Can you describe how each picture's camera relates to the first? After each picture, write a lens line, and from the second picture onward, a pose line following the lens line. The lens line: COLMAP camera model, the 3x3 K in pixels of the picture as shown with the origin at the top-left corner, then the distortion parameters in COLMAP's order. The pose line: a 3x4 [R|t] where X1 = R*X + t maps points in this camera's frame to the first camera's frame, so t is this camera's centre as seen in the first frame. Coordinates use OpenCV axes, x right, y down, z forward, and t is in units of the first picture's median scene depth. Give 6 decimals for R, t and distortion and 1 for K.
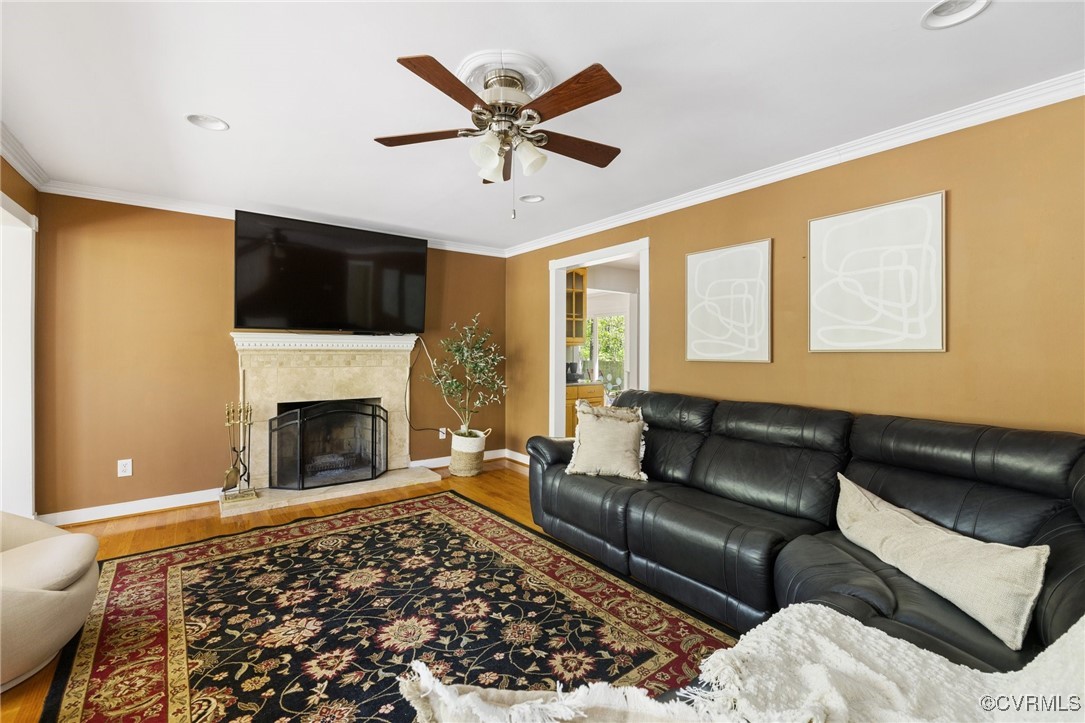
lens RADIAL K [[474.9, 0, 539.5], [0, 474.9, 353.6], [0, 0, 1]] dist [-0.003086, 0.000157]
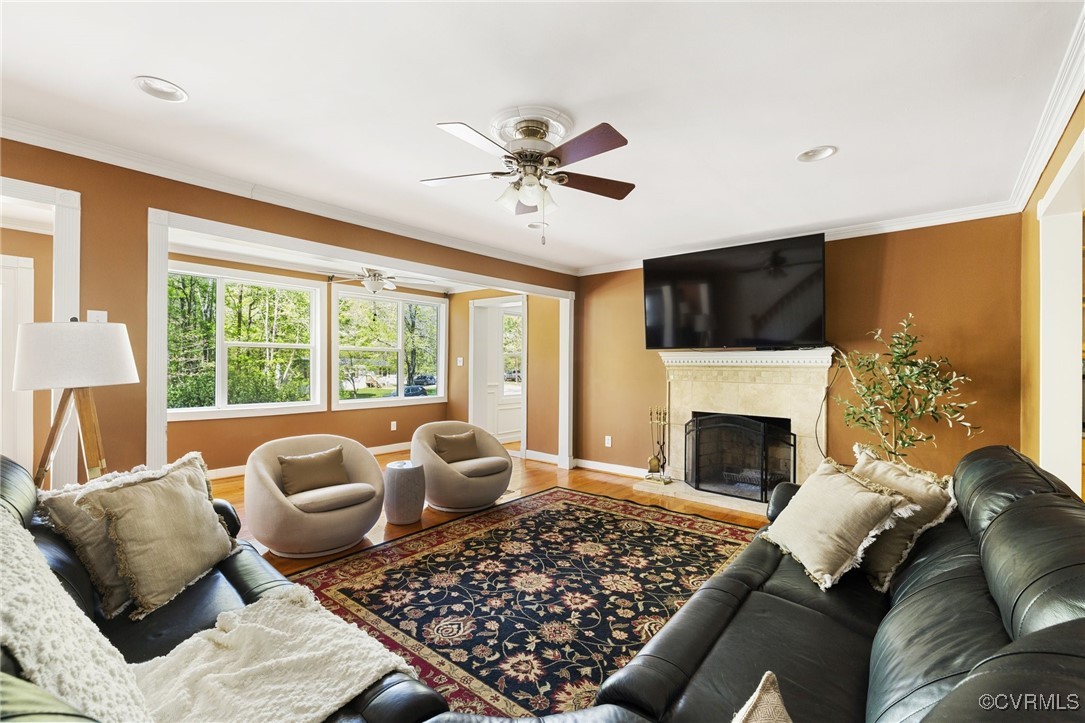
lens RADIAL K [[474.9, 0, 539.4], [0, 474.9, 363.2], [0, 0, 1]] dist [-0.003086, 0.000157]
pose [[0.202803, -0.006175, -0.979200, 0.733309], [-0.012894, 0.999877, -0.008976, 0.001522], [0.979135, 0.014447, 0.202699, 0.548980]]
